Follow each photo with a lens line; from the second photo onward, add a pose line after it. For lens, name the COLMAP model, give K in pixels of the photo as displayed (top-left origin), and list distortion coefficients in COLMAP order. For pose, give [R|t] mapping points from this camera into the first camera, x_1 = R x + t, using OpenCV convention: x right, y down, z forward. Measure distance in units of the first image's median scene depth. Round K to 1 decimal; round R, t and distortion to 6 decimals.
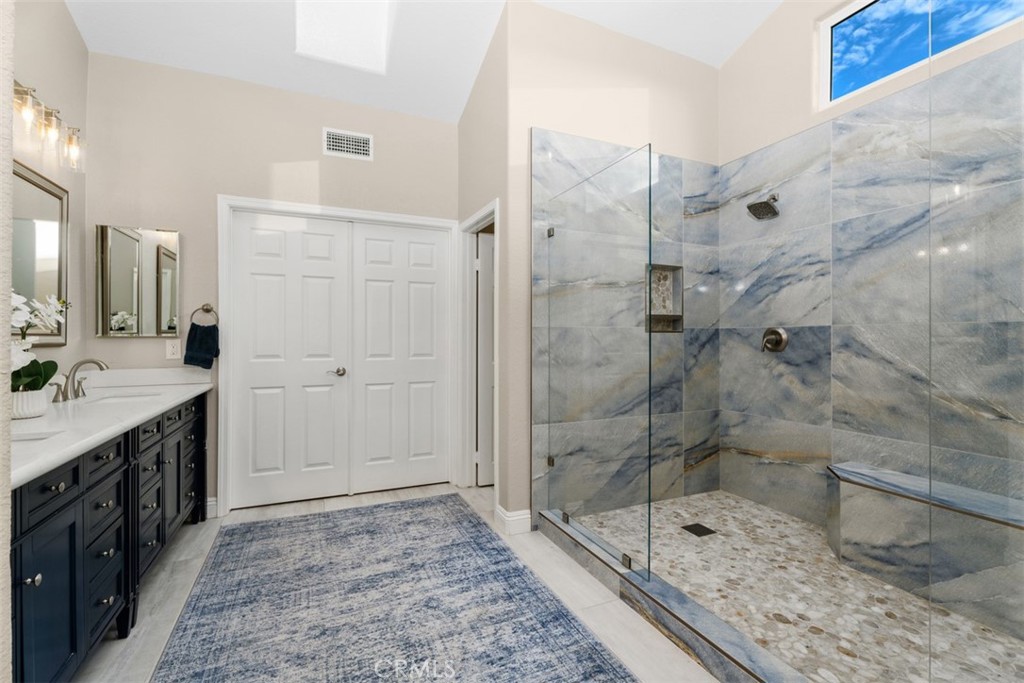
lens RADIAL K [[456.0, 0, 509.4], [0, 456.0, 333.8], [0, 0, 1]] dist [-0.009022, 0.000029]
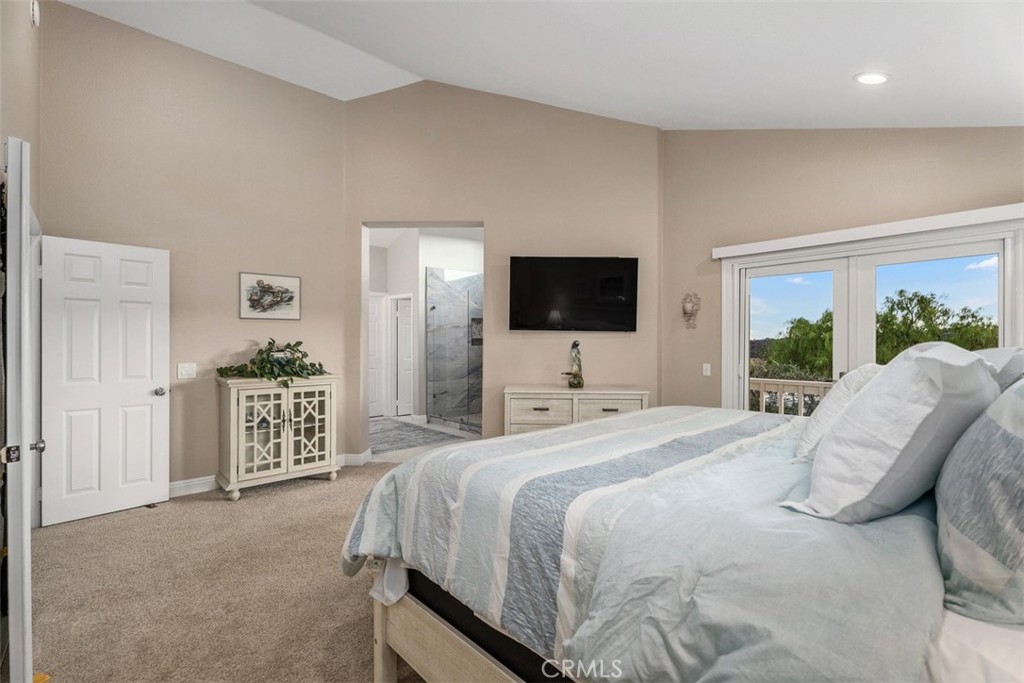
lens RADIAL K [[456.0, 0, 513.1], [0, 456.0, 343.5], [0, 0, 1]] dist [-0.009022, 0.000029]
pose [[0.947660, -0.004272, 0.319252, -0.307748], [0.006202, 0.999968, -0.005029, -0.002082], [-0.319220, 0.006746, 0.947657, -1.582046]]
